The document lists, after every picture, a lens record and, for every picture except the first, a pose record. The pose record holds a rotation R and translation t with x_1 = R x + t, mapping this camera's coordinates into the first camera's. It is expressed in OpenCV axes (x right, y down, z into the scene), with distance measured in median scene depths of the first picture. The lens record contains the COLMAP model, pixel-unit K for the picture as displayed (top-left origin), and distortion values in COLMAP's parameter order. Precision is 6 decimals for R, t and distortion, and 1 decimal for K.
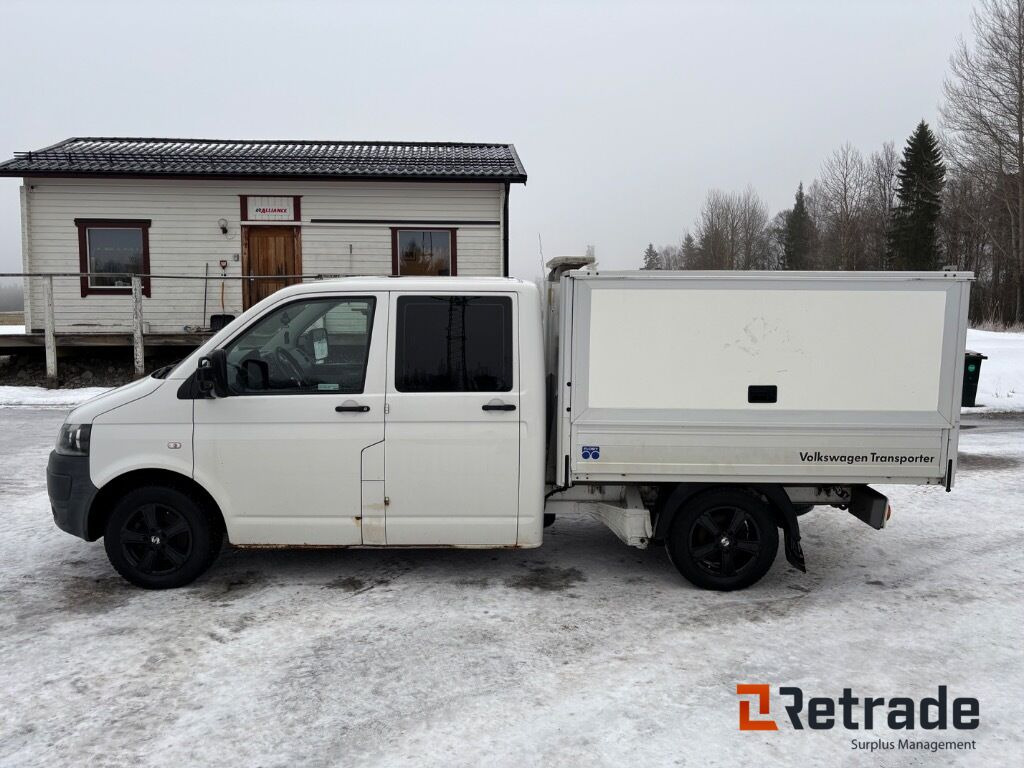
lens RADIAL K [[768.2, 0, 509.1], [0, 768.2, 382.0], [0, 0, 1]] dist [0.025127, 0.002203]
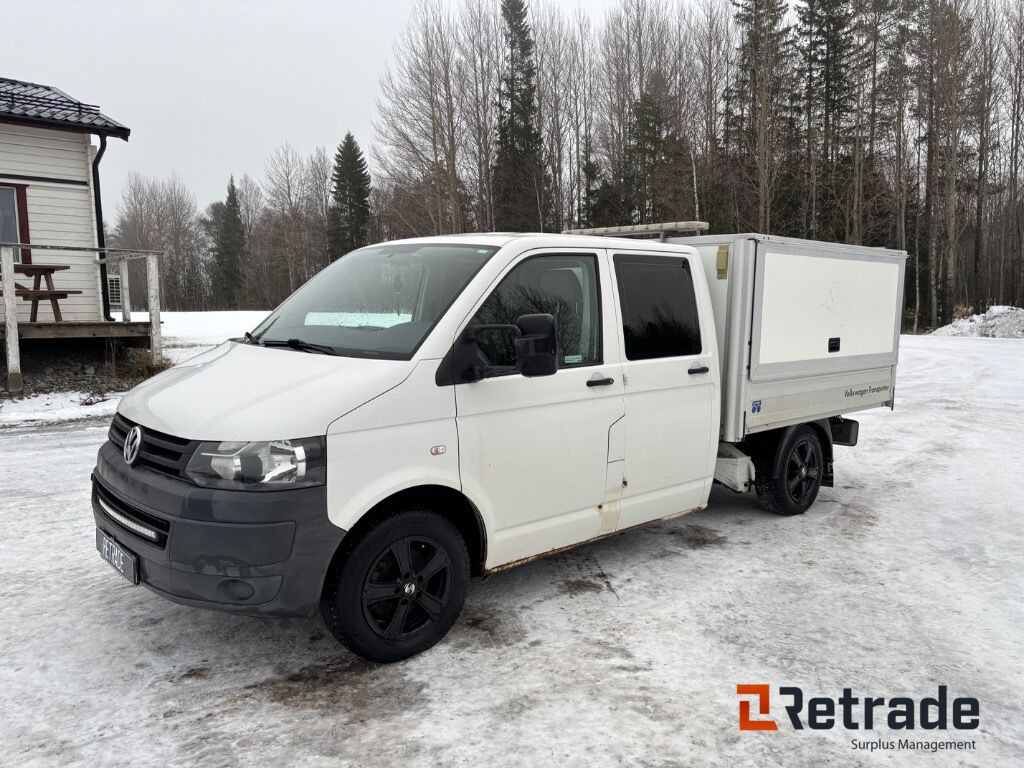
lens RADIAL K [[768.2, 0, 509.1], [0, 768.2, 382.0], [0, 0, 1]] dist [0.025127, 0.002203]
pose [[0.746639, -0.072594, 0.661256, -0.871976], [0.067482, 0.997165, 0.033275, -0.001163], [-0.661797, 0.019778, 0.749422, 0.424149]]
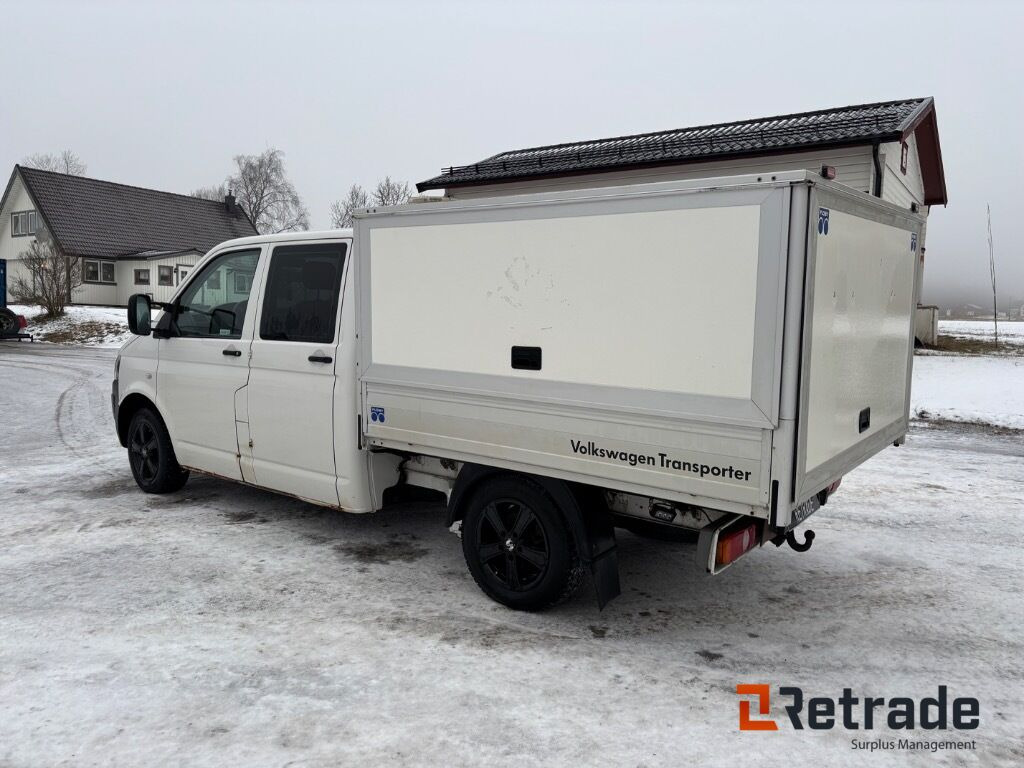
lens RADIAL K [[773.4, 0, 508.9], [0, 773.4, 375.1], [0, 0, 1]] dist [0.033203, -0.008008]
pose [[0.785859, 0.064675, -0.615014, 0.789148], [-0.072188, 0.997311, 0.012636, 0.024397], [0.614178, 0.034467, 0.788415, 0.383743]]
